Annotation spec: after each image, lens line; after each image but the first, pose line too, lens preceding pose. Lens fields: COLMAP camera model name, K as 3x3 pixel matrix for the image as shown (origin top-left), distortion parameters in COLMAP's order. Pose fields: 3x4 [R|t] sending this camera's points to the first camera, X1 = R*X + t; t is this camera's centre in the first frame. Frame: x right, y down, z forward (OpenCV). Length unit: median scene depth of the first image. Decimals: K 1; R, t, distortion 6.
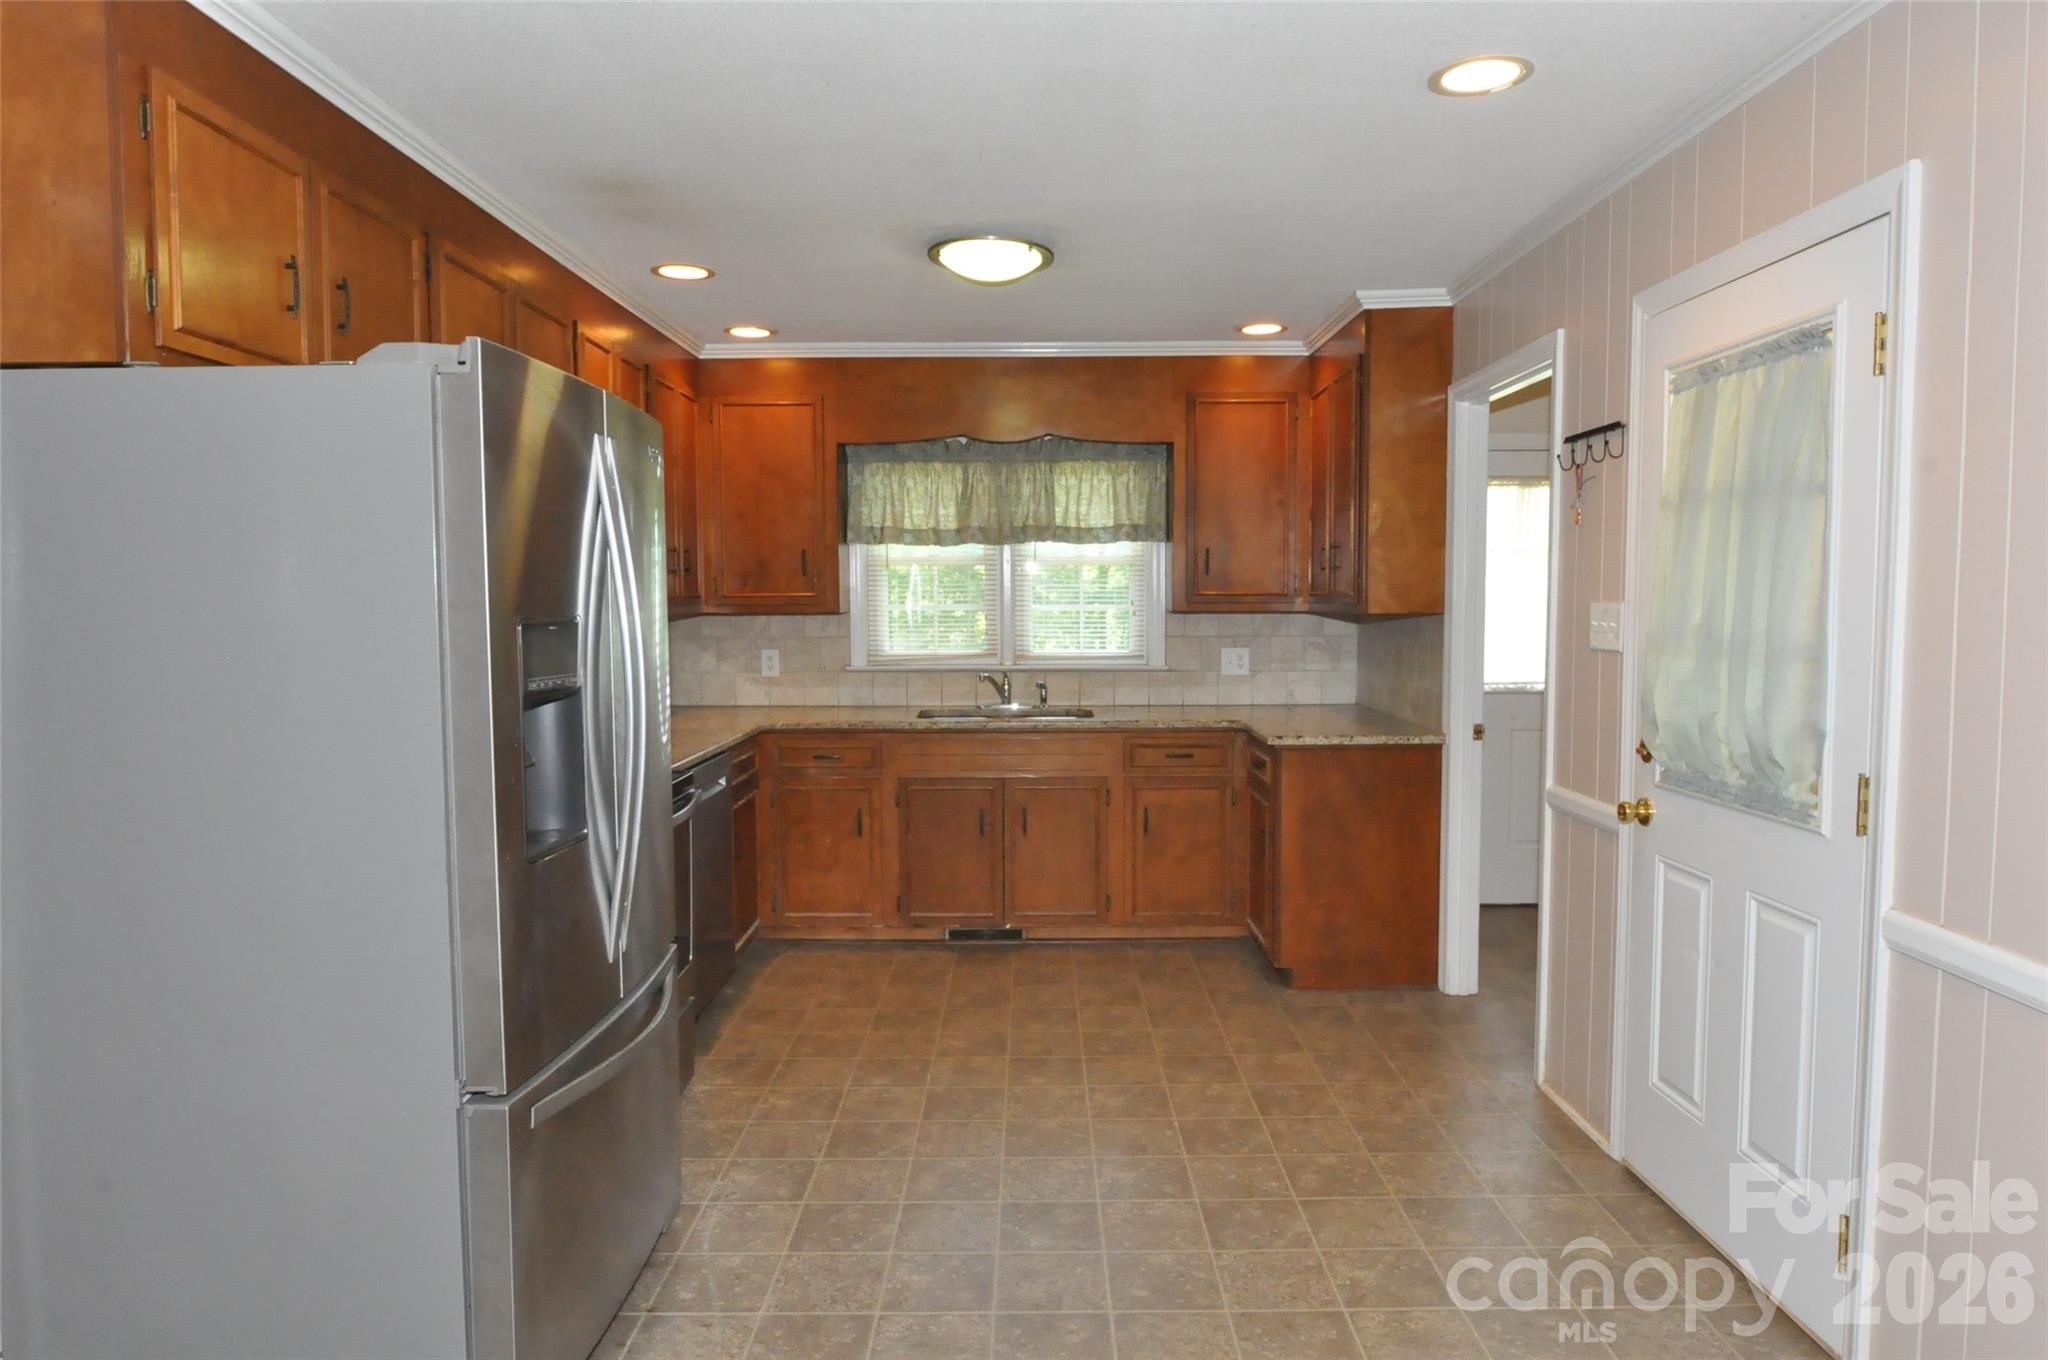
lens RADIAL K [[1248.3, 0, 1024.0], [0, 1248.3, 680.0], [0, 0, 1]] dist [-0.010254, -0.004193]
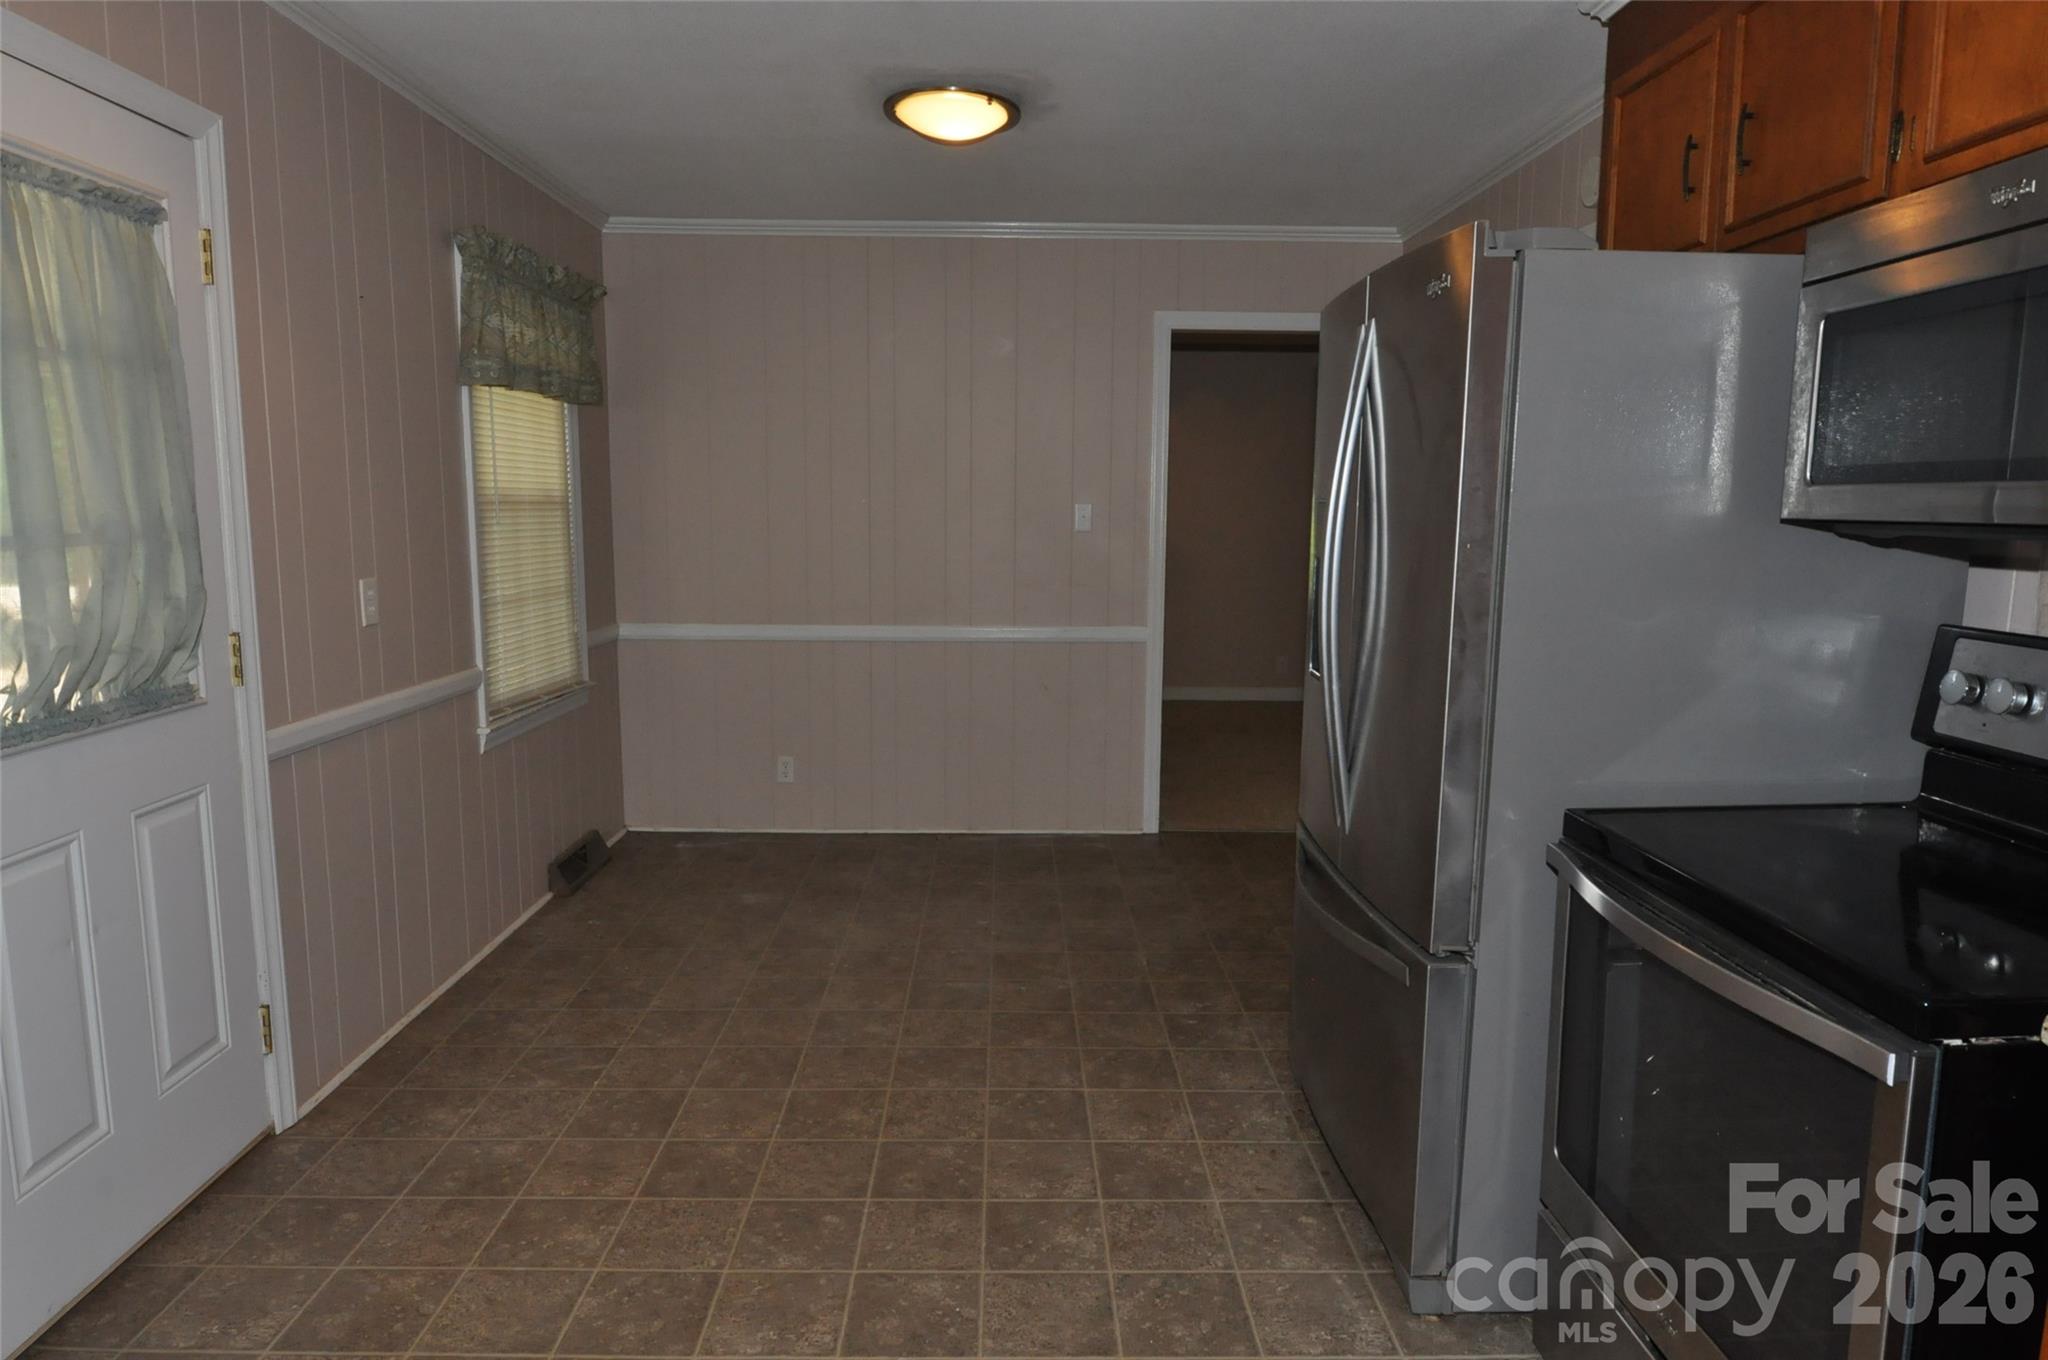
lens RADIAL K [[1248.3, 0, 1024.0], [0, 1248.3, 680.0], [0, 0, 1]] dist [-0.010254, -0.004193]
pose [[-0.999797, -0.000192, -0.020150, -0.016621], [-0.004380, 0.978122, 0.207984, -0.052226], [0.019670, 0.208030, -0.977925, 0.889905]]
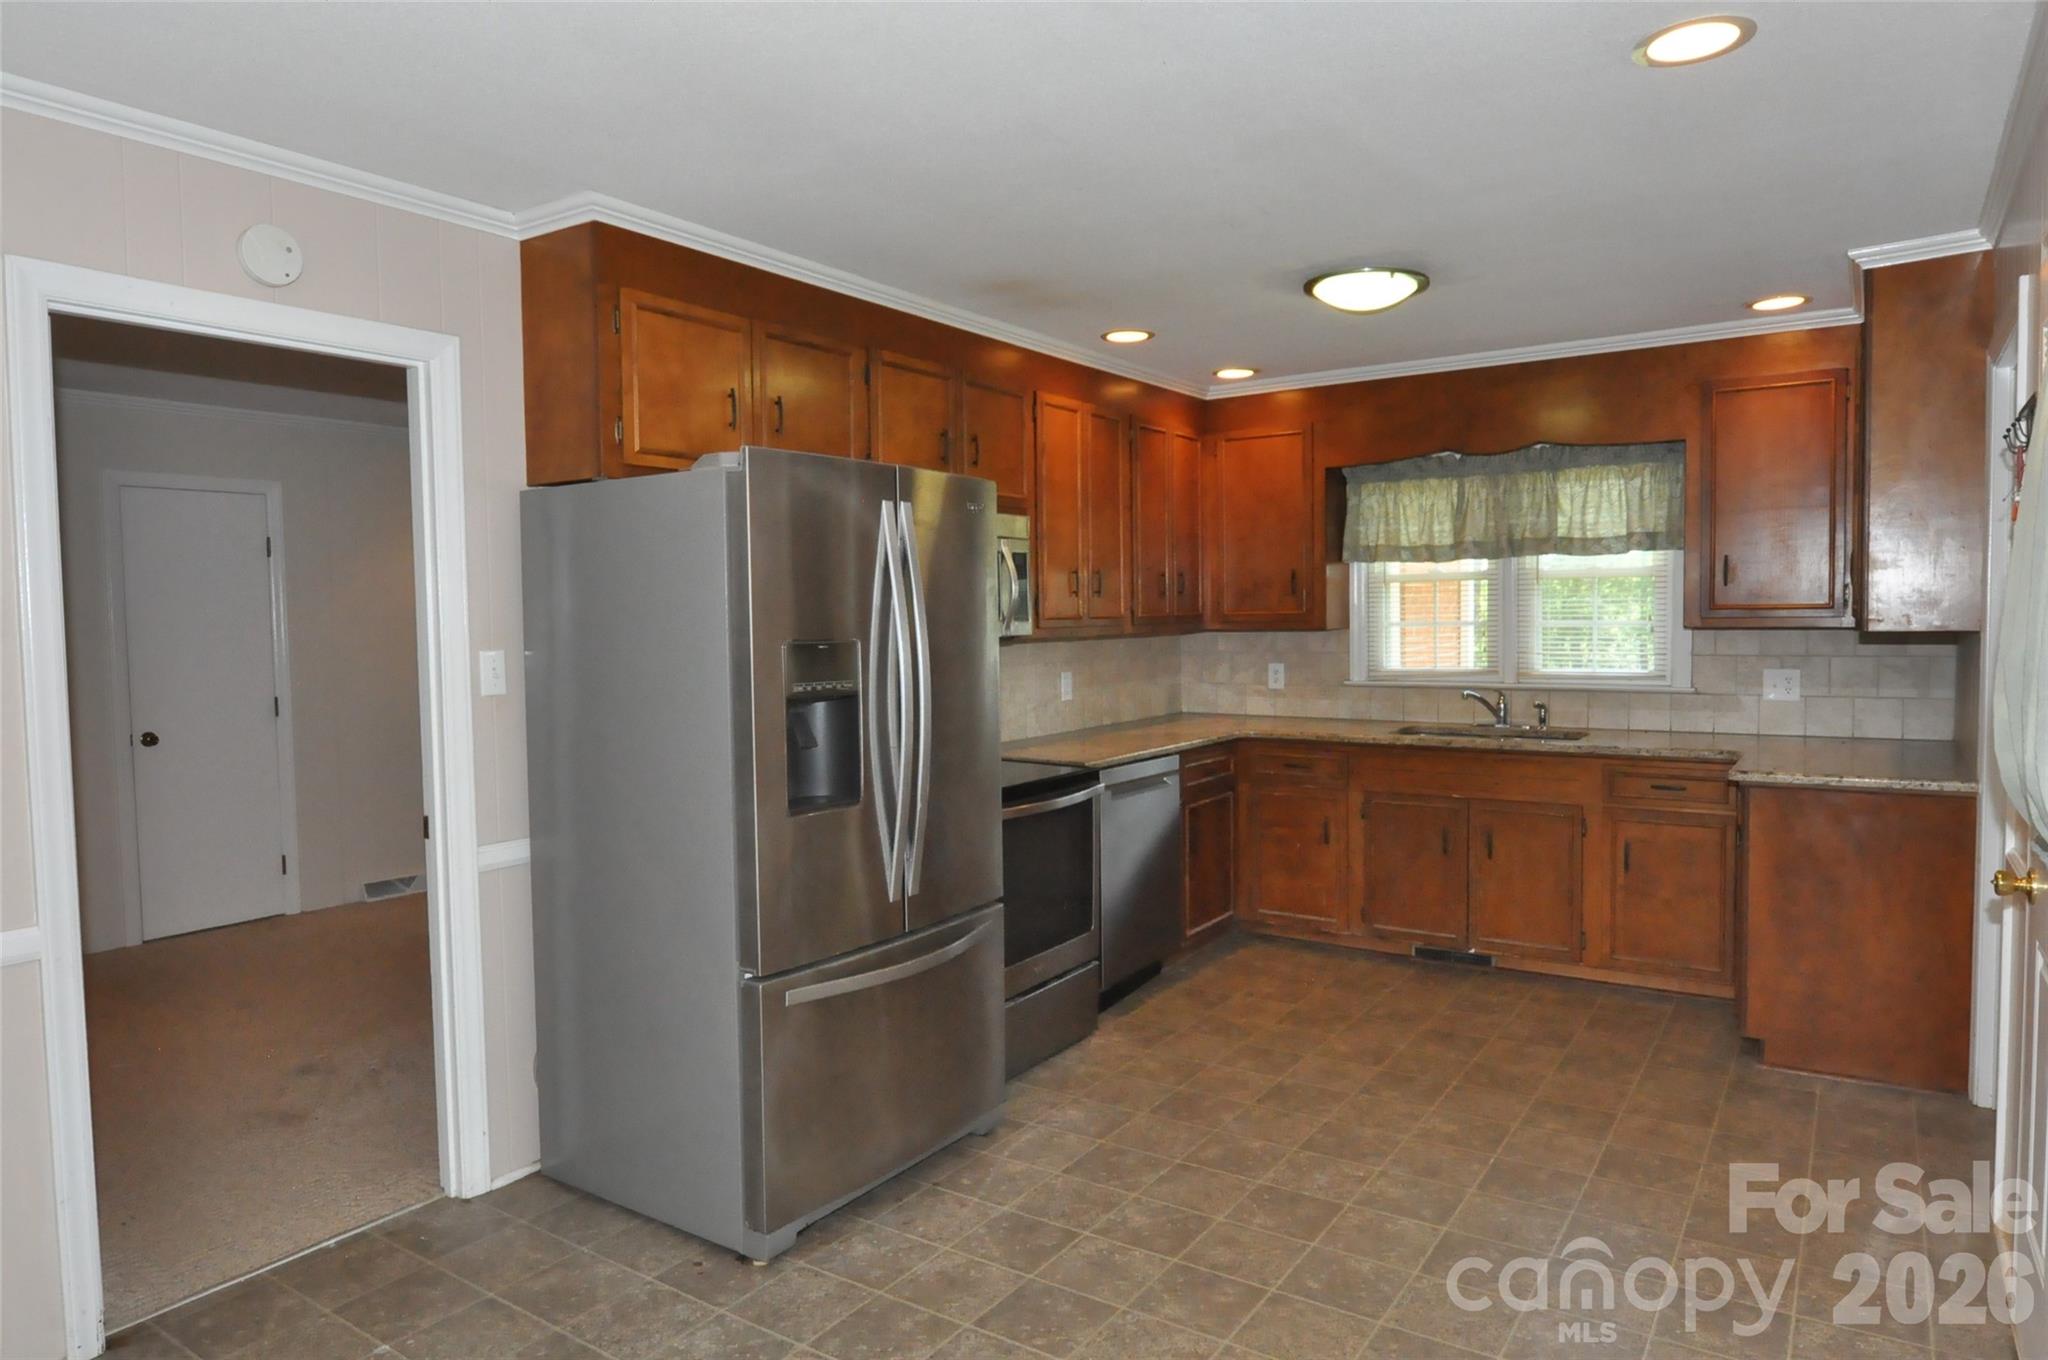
lens RADIAL K [[1248.3, 0, 1024.0], [0, 1248.3, 680.0], [0, 0, 1]] dist [-0.010254, -0.004193]
pose [[0.829600, 0.021119, -0.557959, 0.223876], [-0.026137, 0.999658, -0.001025, -0.003894], [0.557746, 0.015434, 0.829868, -0.005901]]
